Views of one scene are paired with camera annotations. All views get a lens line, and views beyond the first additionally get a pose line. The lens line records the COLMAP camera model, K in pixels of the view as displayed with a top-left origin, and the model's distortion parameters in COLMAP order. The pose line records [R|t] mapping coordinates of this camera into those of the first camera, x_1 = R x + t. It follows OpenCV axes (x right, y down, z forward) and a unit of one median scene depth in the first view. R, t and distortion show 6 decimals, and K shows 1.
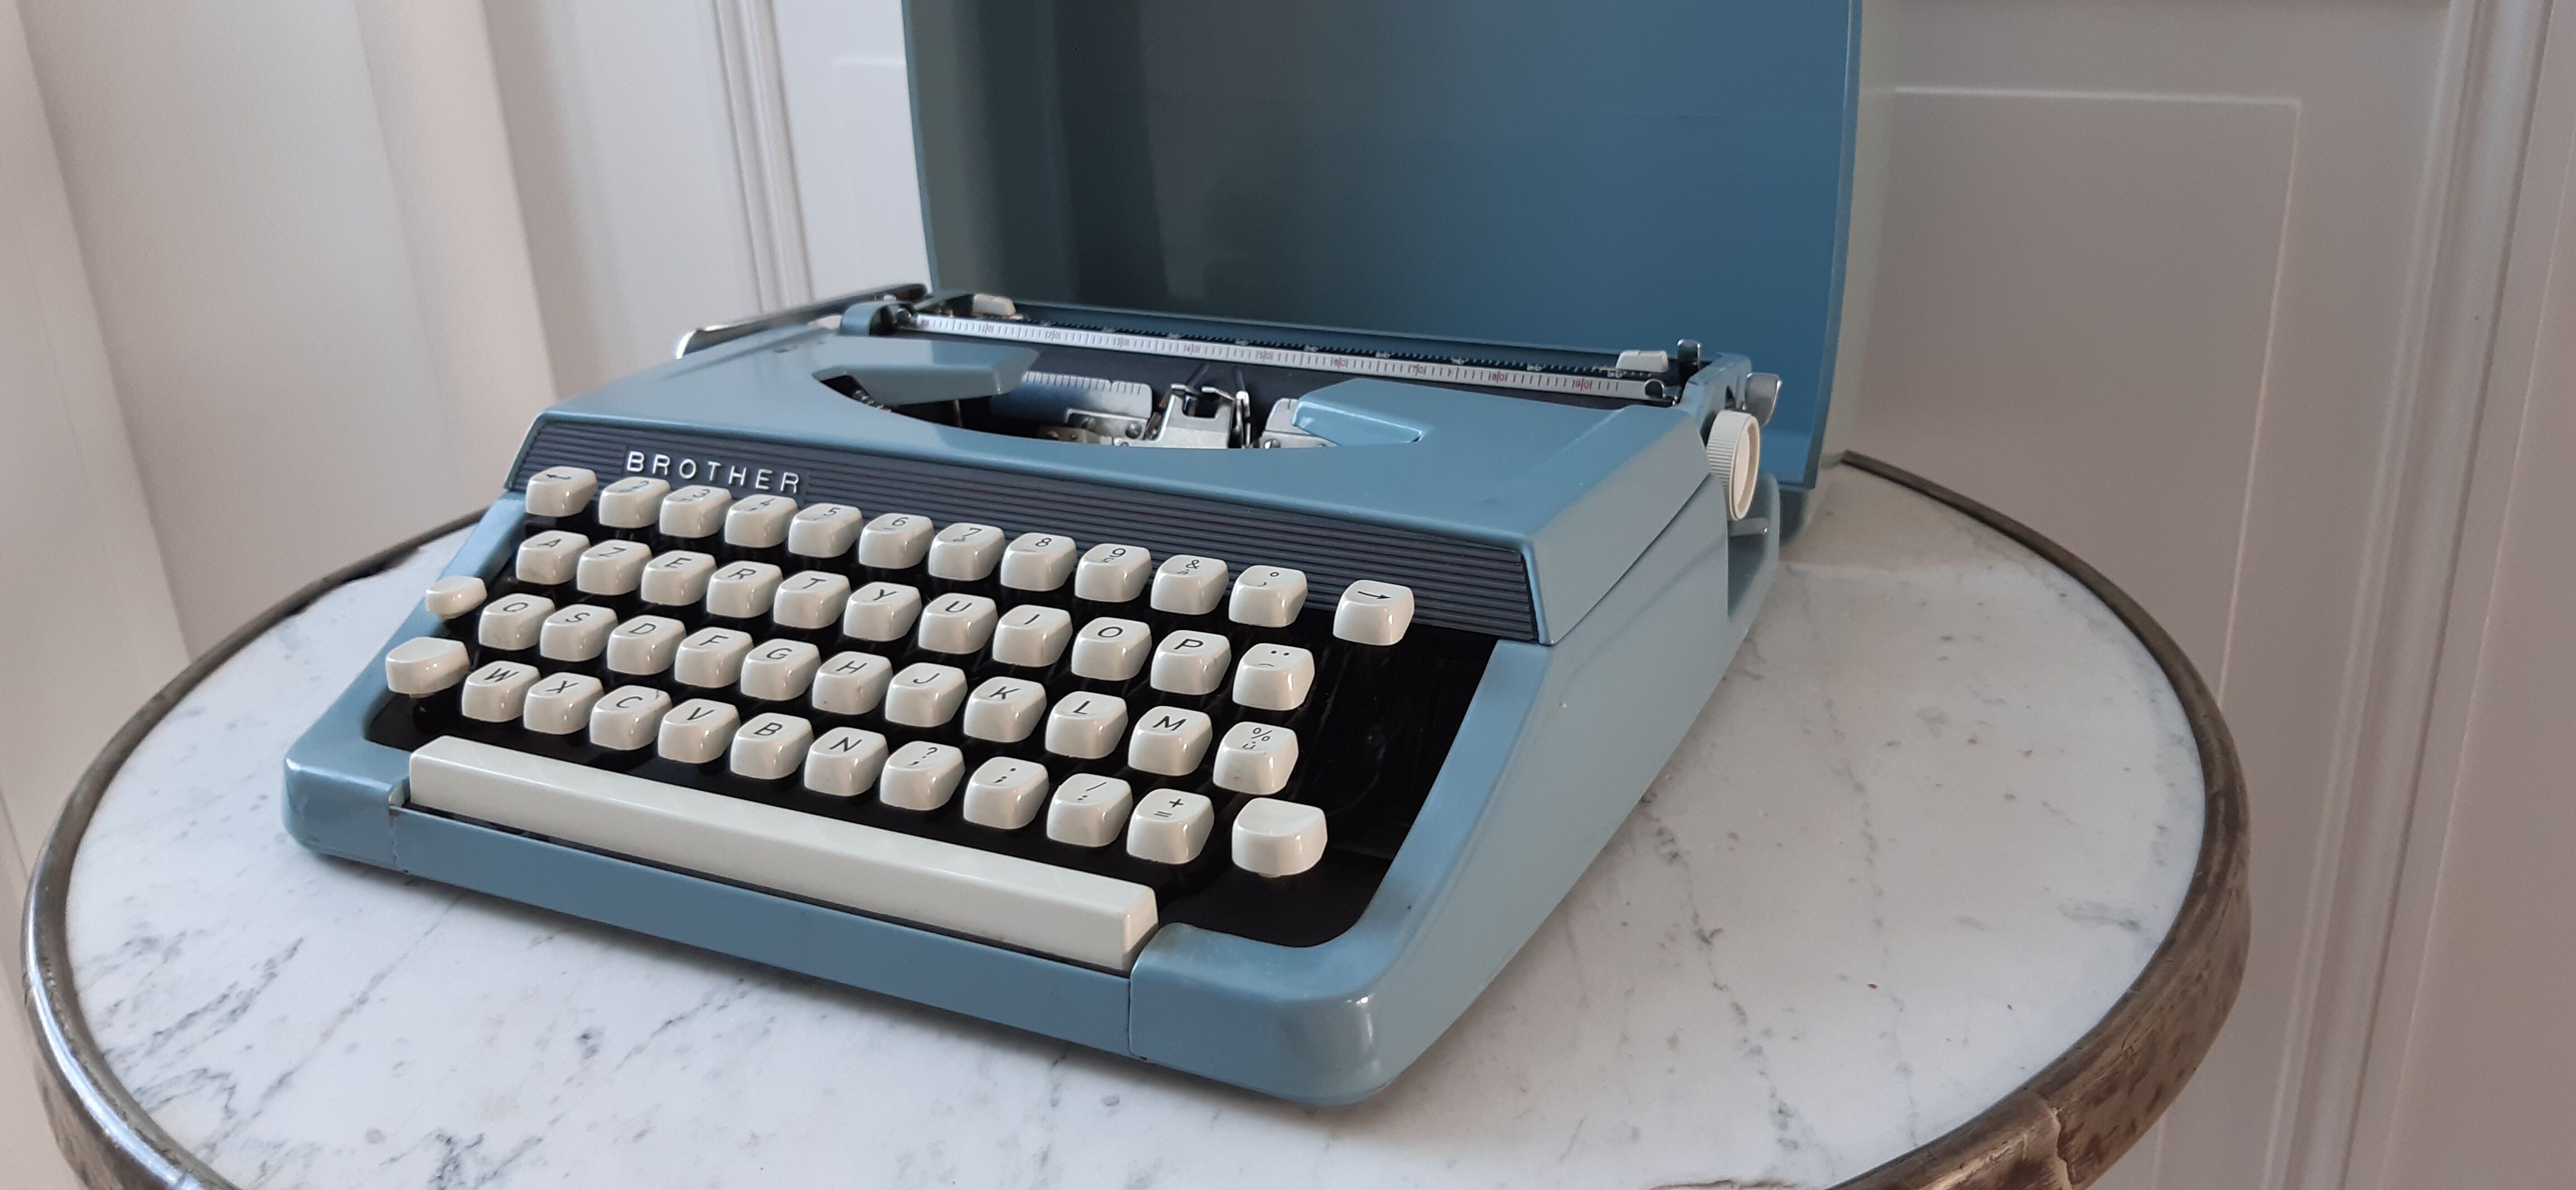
lens RADIAL K [[2125.8, 0, 1289.3], [0, 2125.8, 576.7], [0, 0, 1]] dist [0.032929, -0.090324]
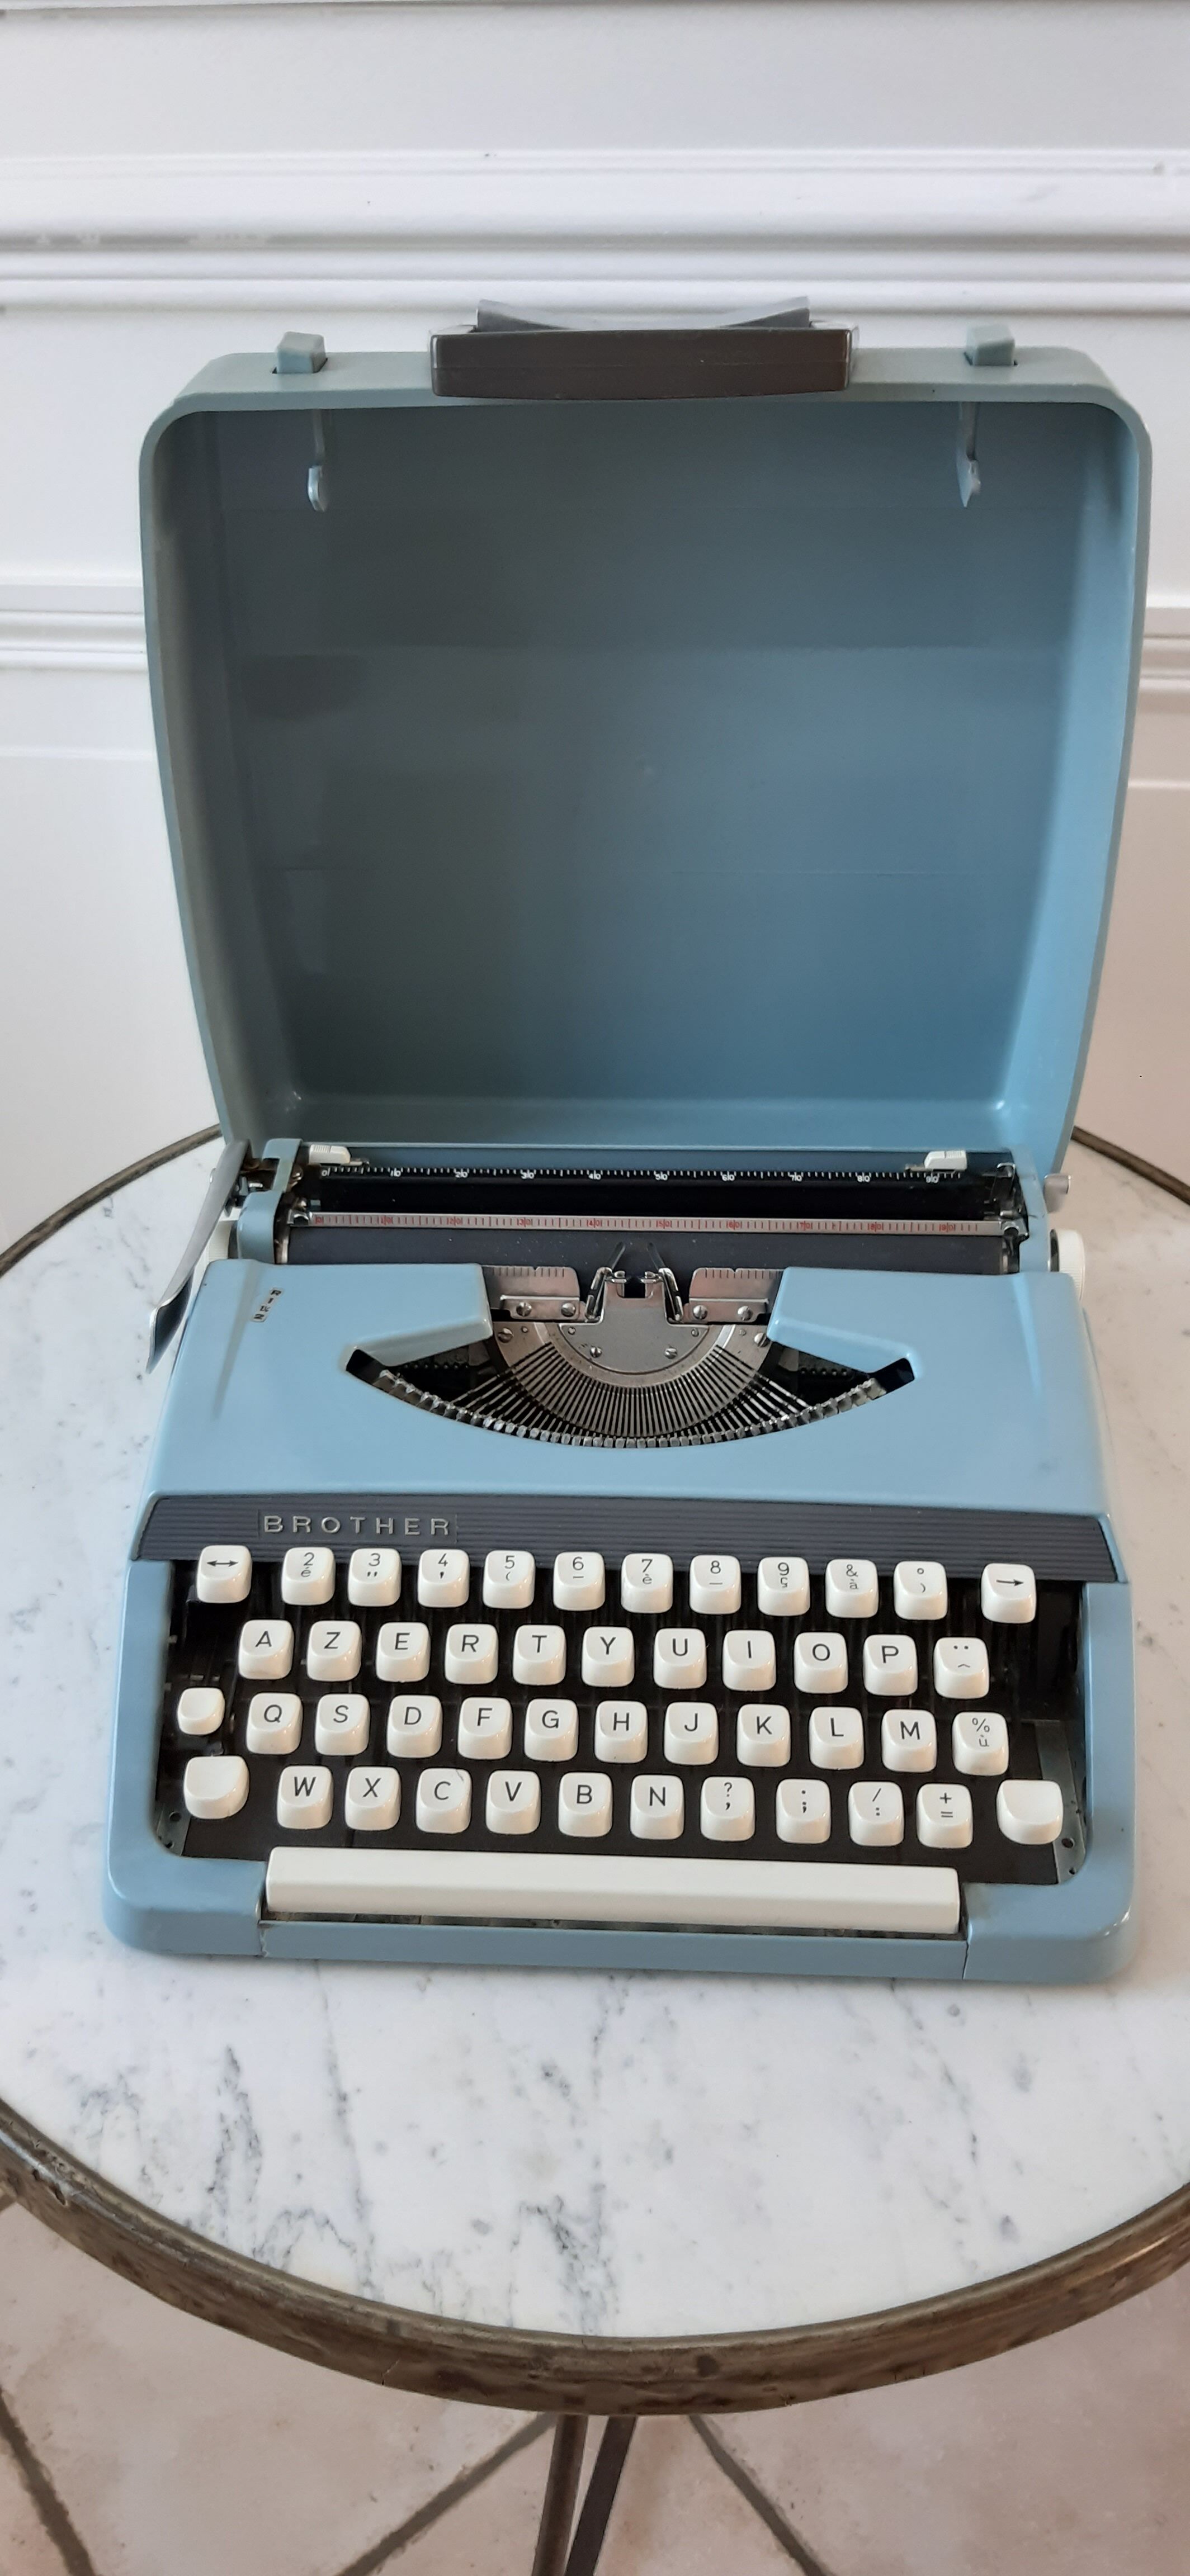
lens RADIAL K [[2125.8, 0, 668.3], [0, 2125.8, 1283.5], [0, 0, 1]] dist [0.032929, -0.090324]
pose [[0.914708, -0.231672, 0.331116, -0.559992], [0.114180, 0.934135, 0.338163, -0.648582], [-0.387650, -0.271514, 0.880913, -0.052859]]
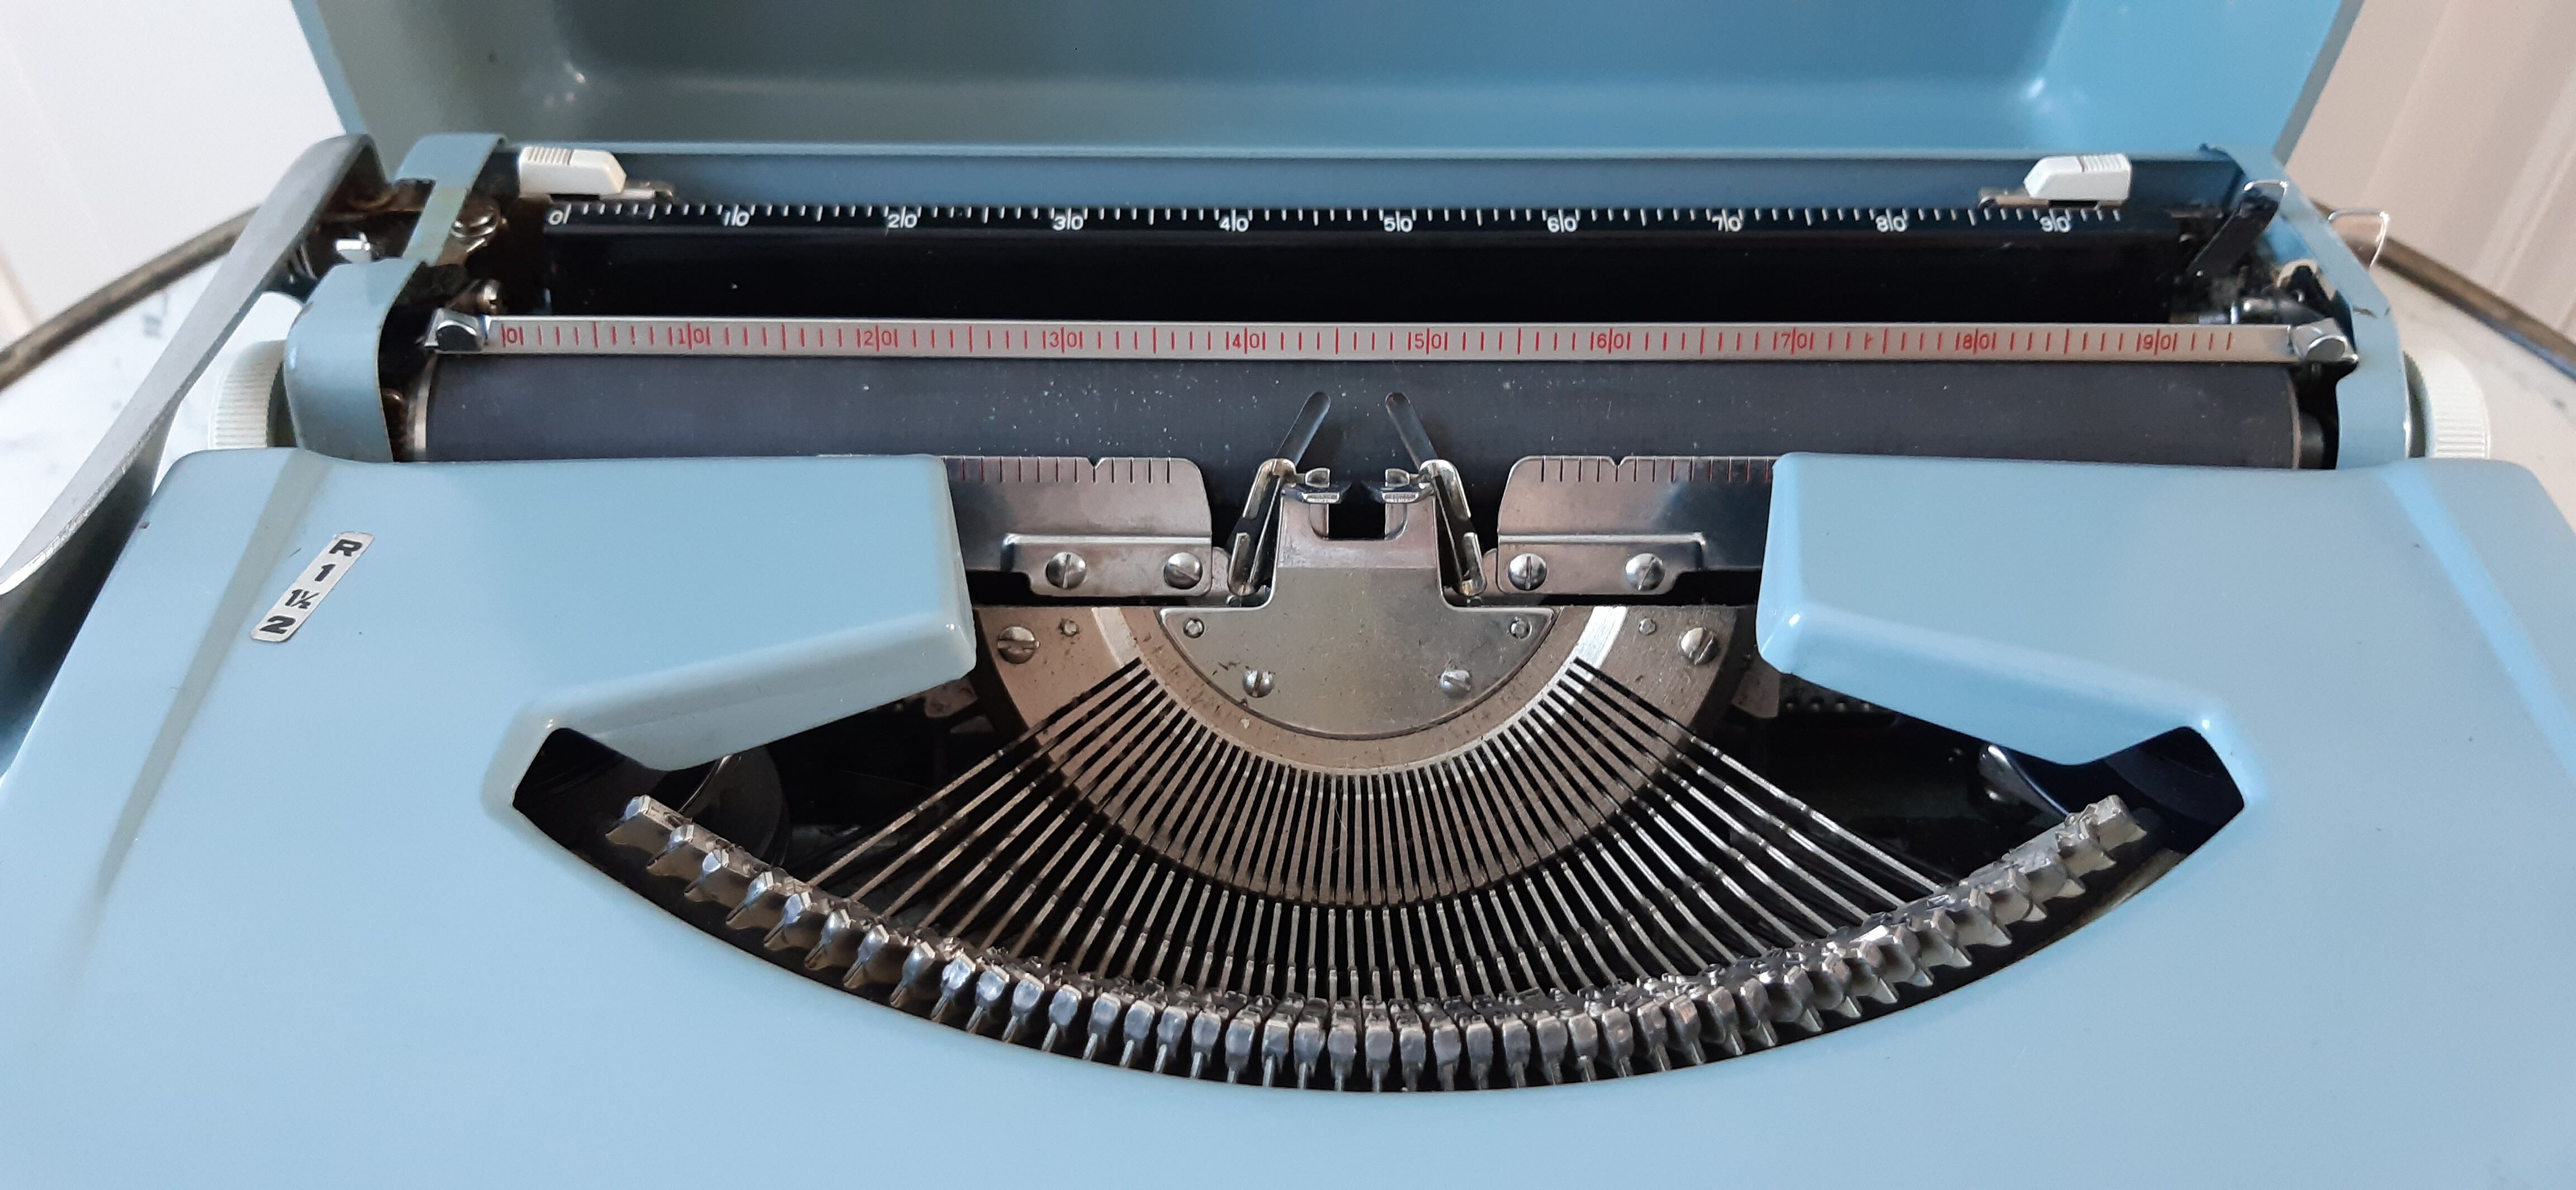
lens RADIAL K [[2125.8, 0, 1317.9], [0, 2125.8, 604.5], [0, 0, 1]] dist [0.032929, -0.090324]
pose [[0.895325, -0.275599, 0.349911, -0.283367], [0.107400, 0.895988, 0.430896, -0.345512], [-0.432271, -0.348212, 0.831800, 0.858401]]
